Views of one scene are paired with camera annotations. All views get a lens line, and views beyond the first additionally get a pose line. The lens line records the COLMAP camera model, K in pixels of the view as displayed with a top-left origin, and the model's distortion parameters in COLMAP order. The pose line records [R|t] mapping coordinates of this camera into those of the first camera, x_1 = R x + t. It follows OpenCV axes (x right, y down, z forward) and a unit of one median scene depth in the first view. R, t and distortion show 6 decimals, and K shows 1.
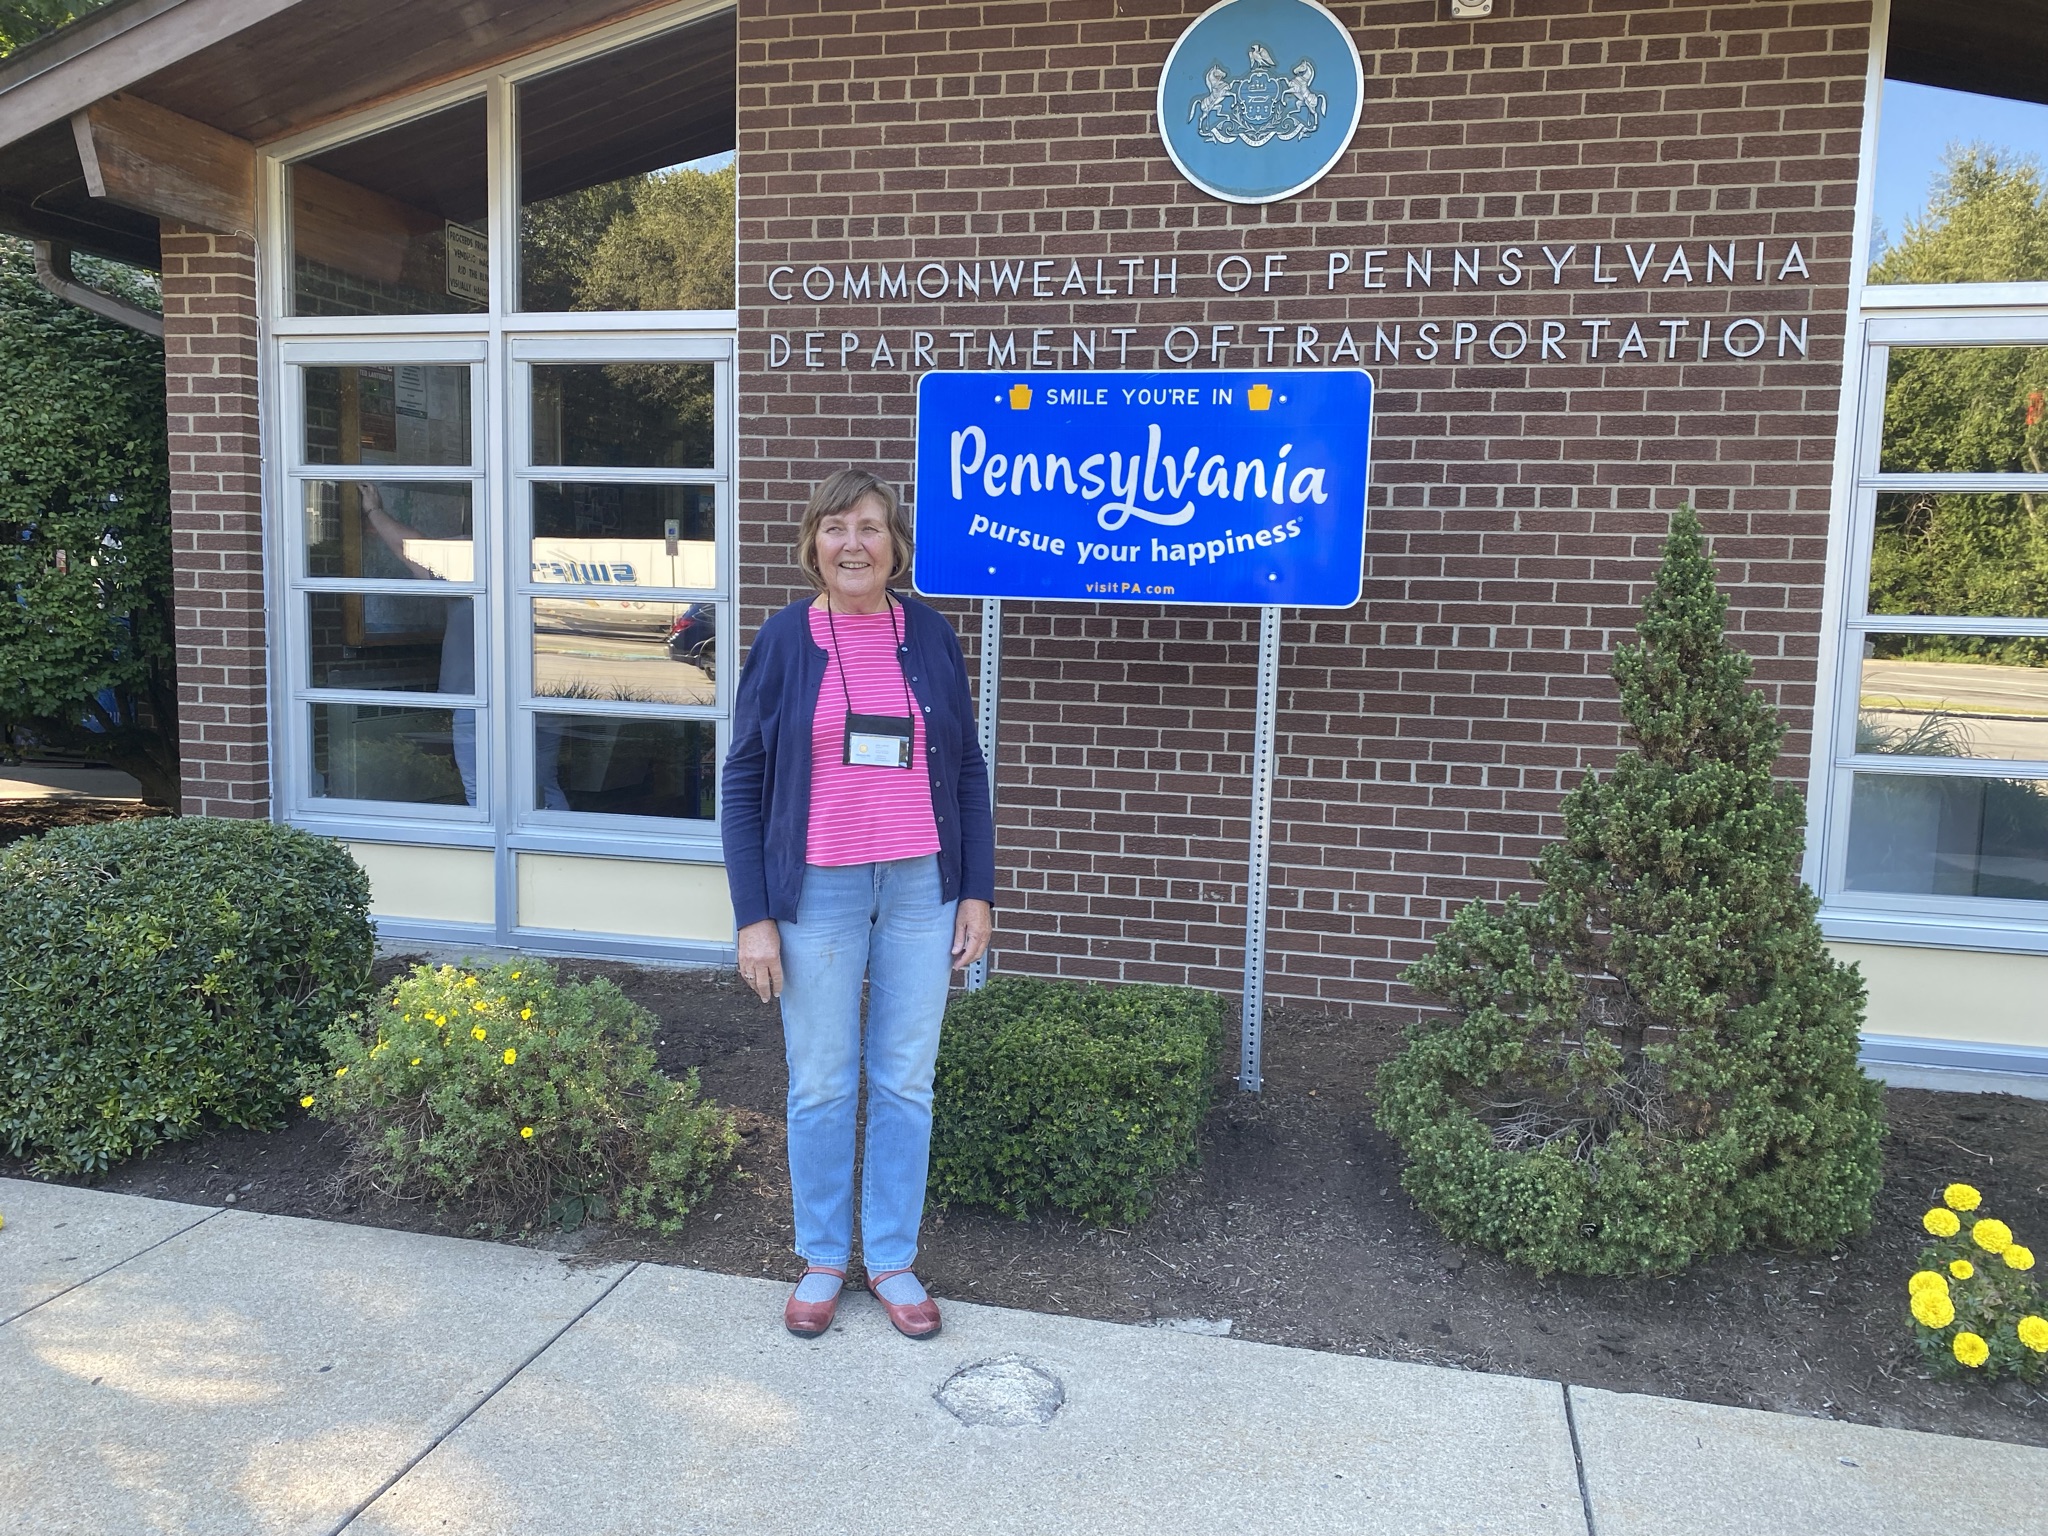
lens RADIAL K [[1593.5, 0, 1043.6], [0, 1593.5, 768.5], [0, 0, 1]] dist [0.026792, -0.021044]
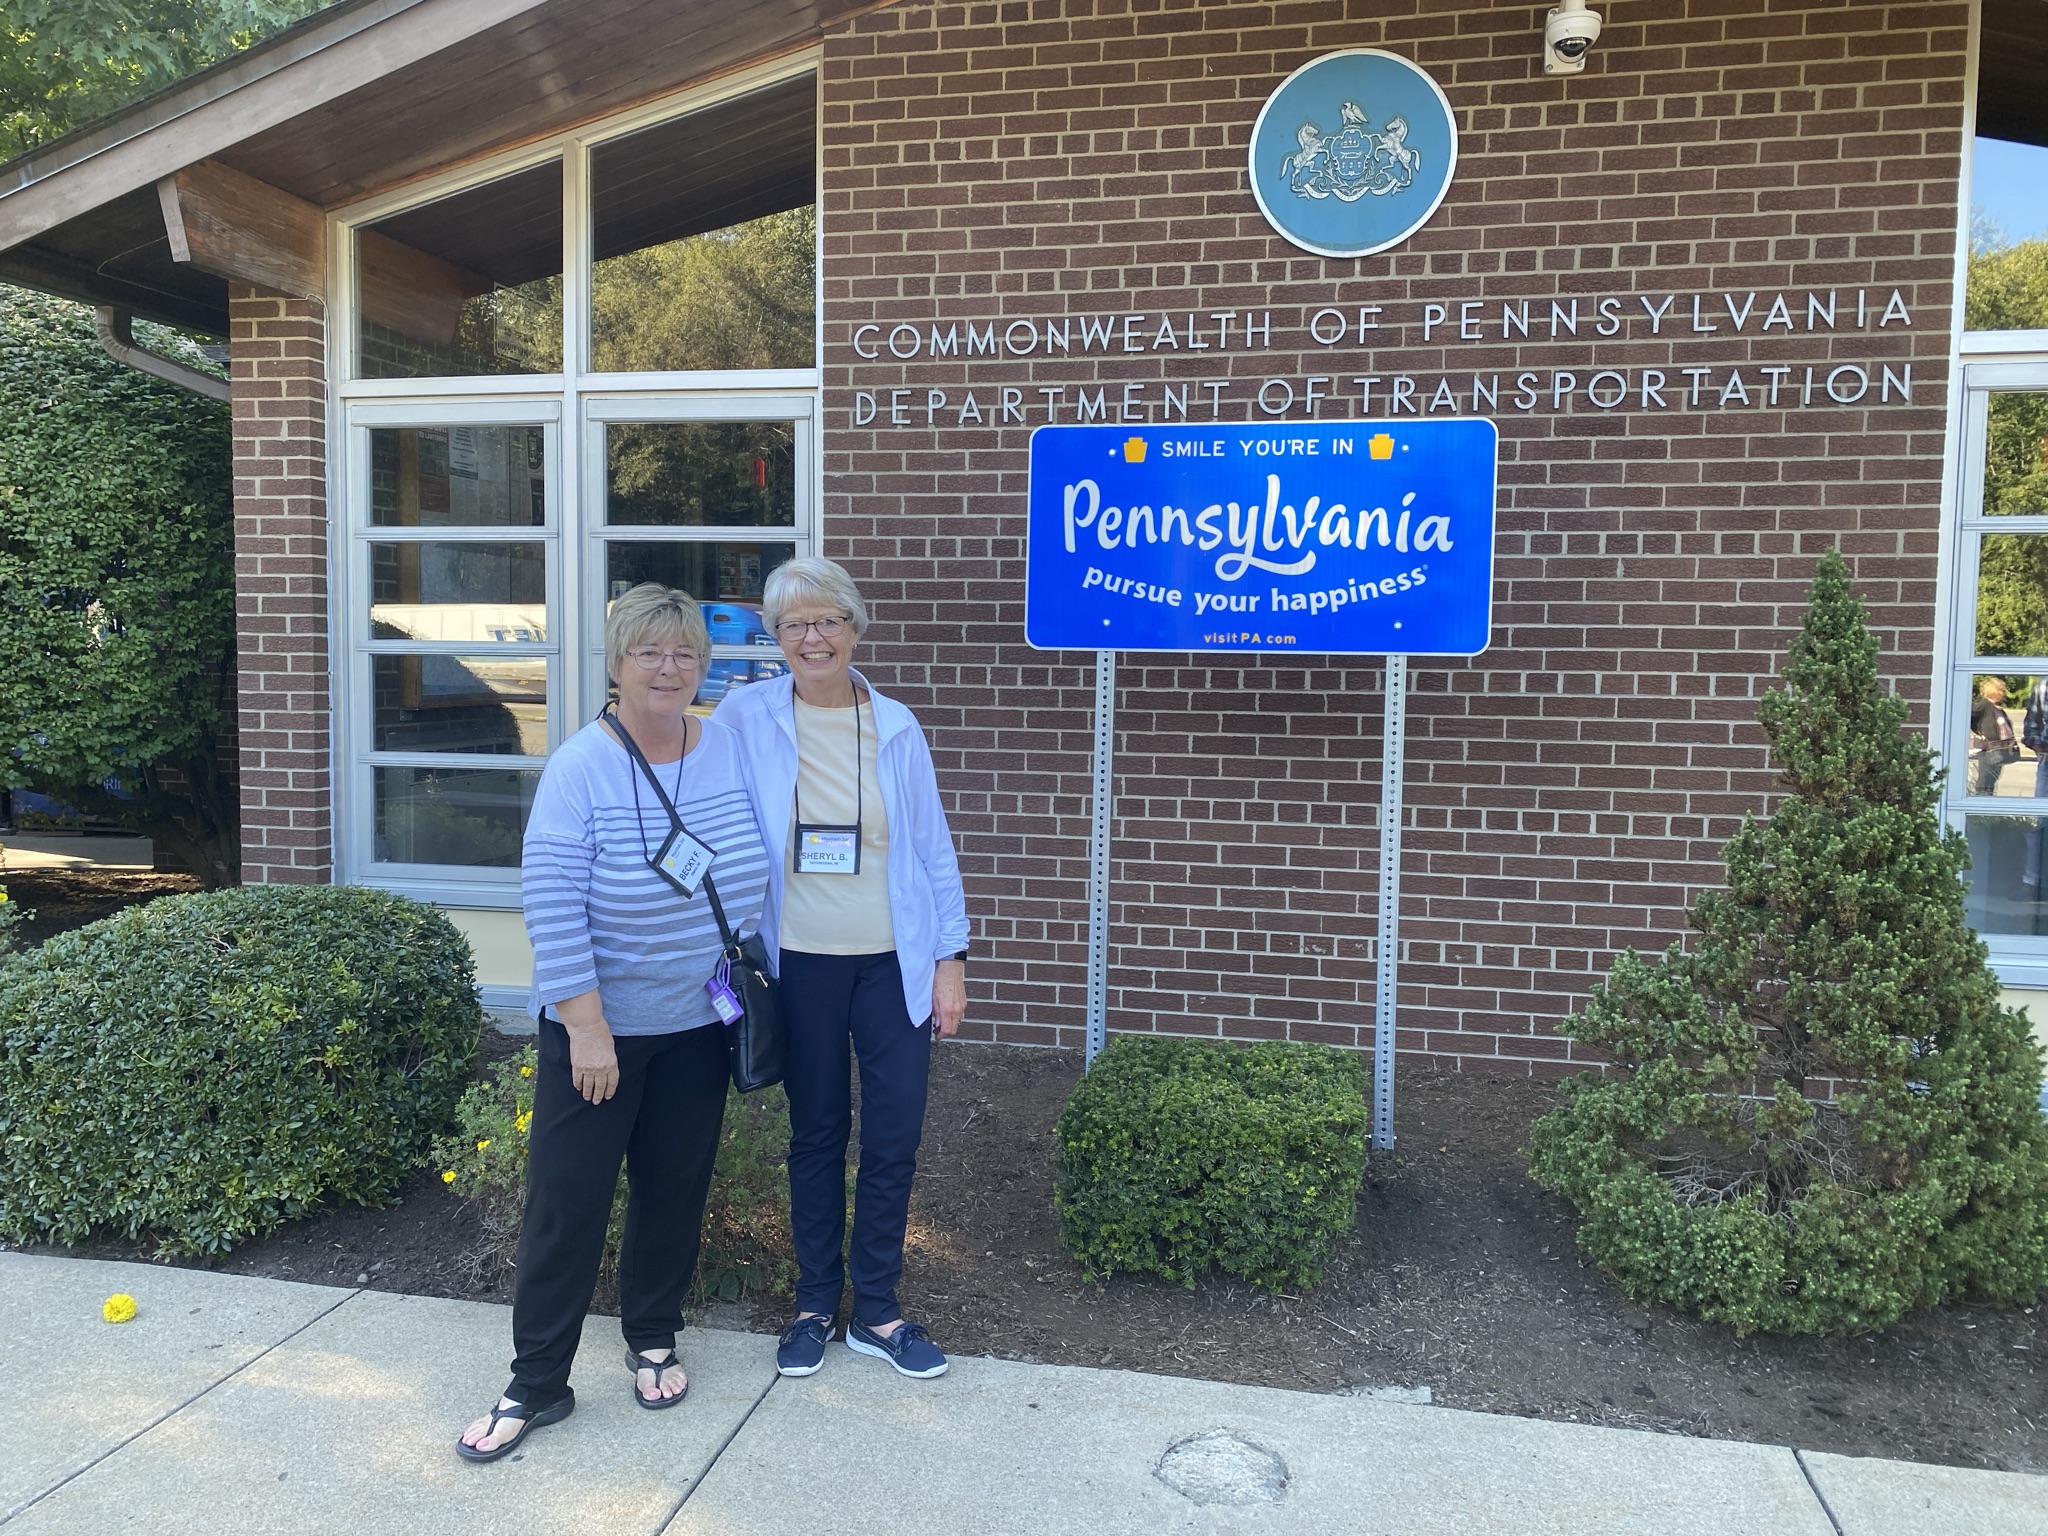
lens RADIAL K [[1593.5, 0, 1005.4], [0, 1593.5, 755.2], [0, 0, 1]] dist [0.026792, -0.021044]
pose [[0.999768, -0.013681, 0.016611, -0.108607], [0.014376, 0.998994, -0.042488, -0.000715], [-0.016013, 0.042717, 0.998959, 0.012096]]
